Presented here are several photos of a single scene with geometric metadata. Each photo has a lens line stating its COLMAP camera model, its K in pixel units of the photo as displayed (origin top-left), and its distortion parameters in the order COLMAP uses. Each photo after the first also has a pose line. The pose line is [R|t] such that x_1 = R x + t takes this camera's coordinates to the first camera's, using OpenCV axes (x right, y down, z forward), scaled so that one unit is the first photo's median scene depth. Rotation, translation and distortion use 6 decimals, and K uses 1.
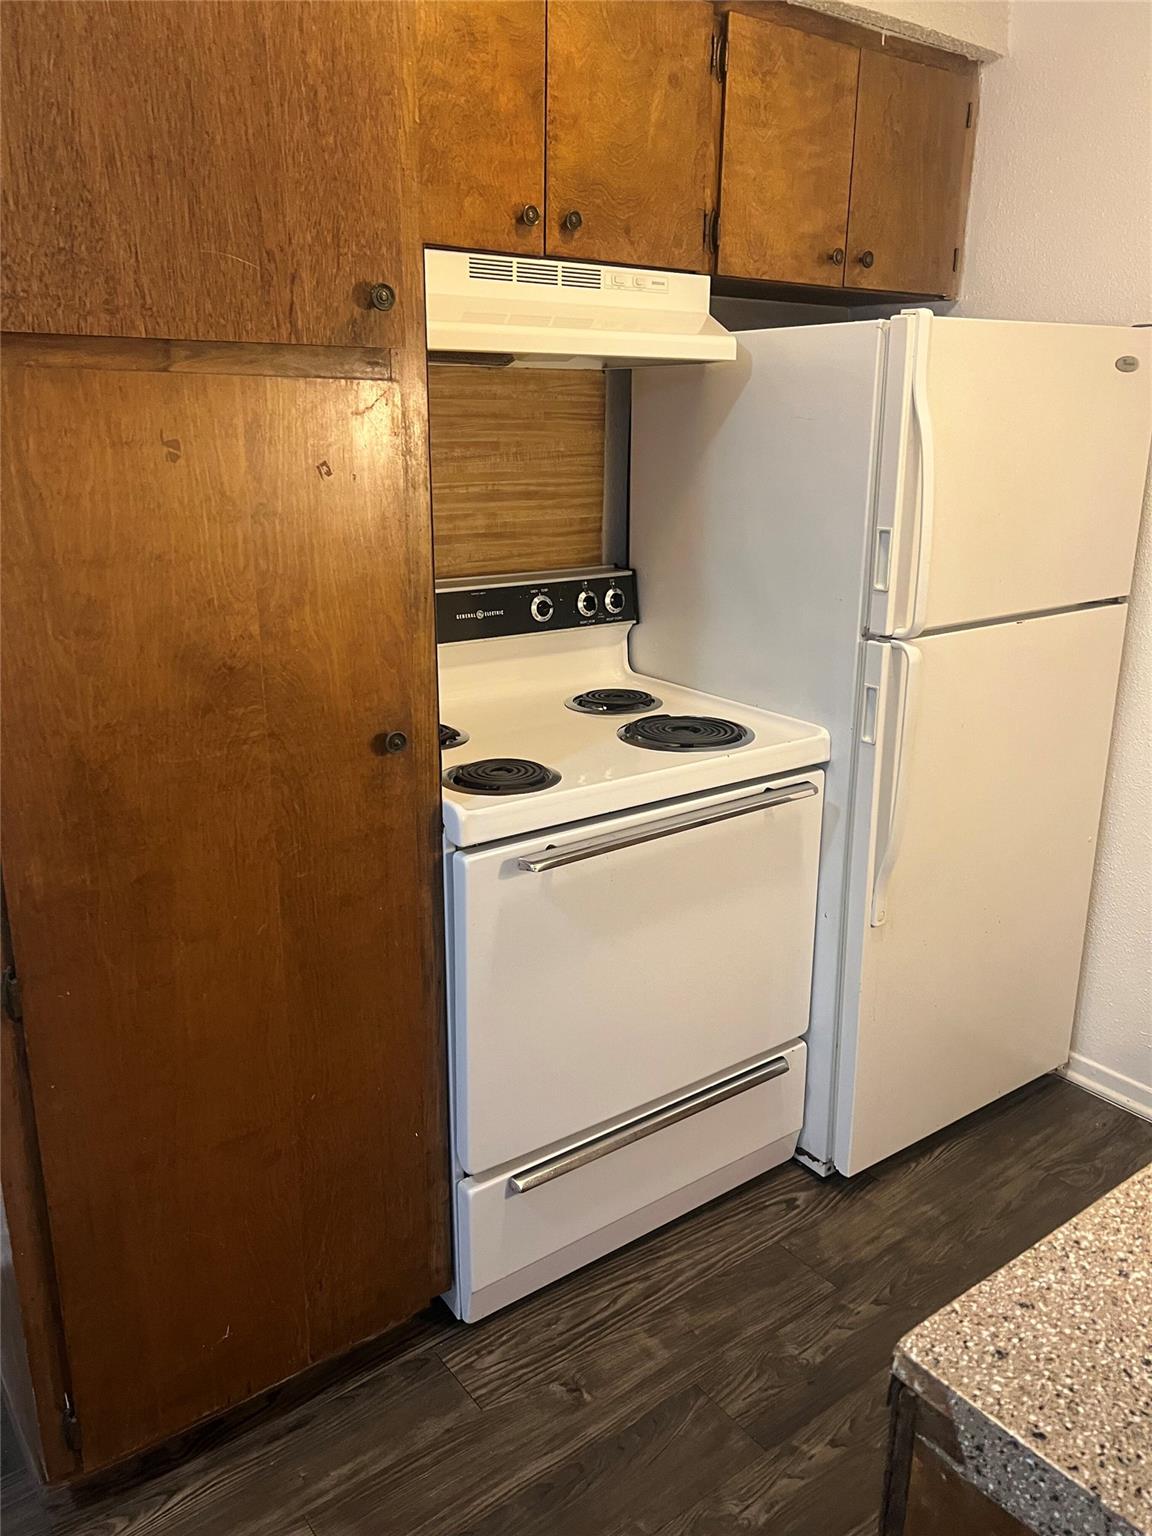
lens RADIAL K [[1164.0, 0, 576.8], [0, 1164.0, 782.8], [0, 0, 1]] dist [0.067630, -0.073613]
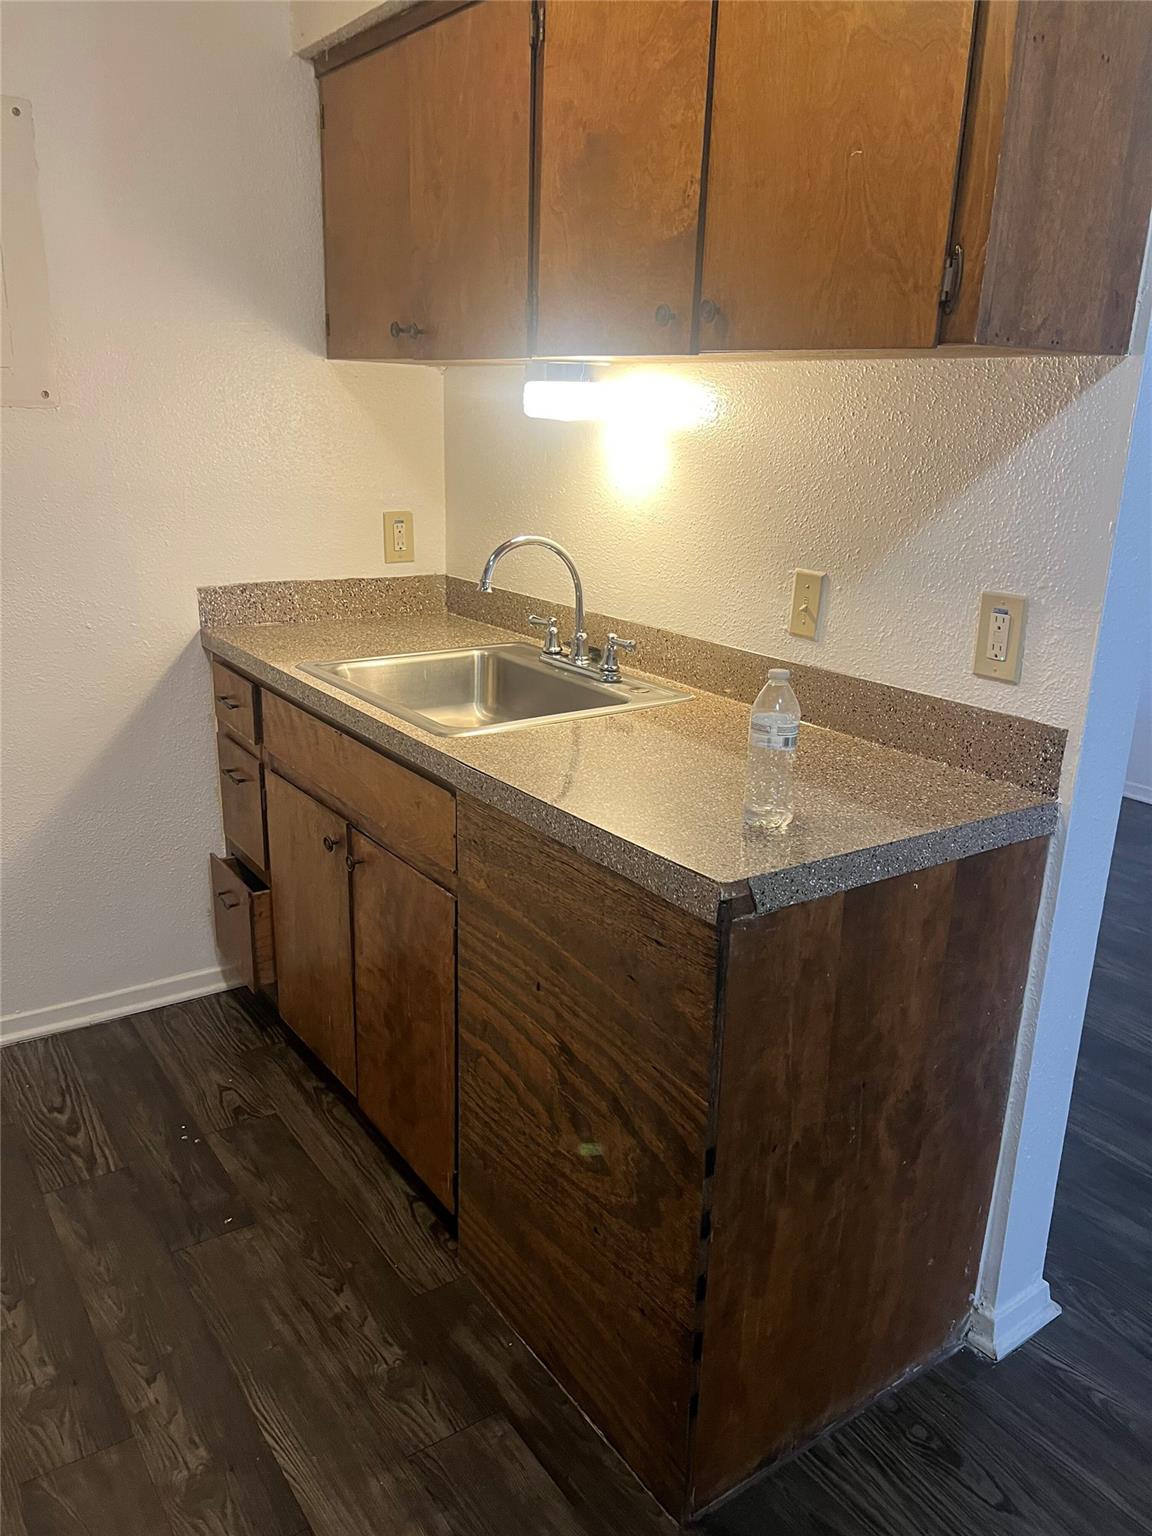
lens RADIAL K [[1171.0, 0, 577.6], [0, 1171.0, 808.4], [0, 0, 1]] dist [0.069285, -0.071519]
pose [[0.035437, -0.311153, 0.949699, -0.576025], [0.270519, 0.917805, 0.290610, -0.096394], [-0.962062, 0.246613, 0.116697, 0.380353]]
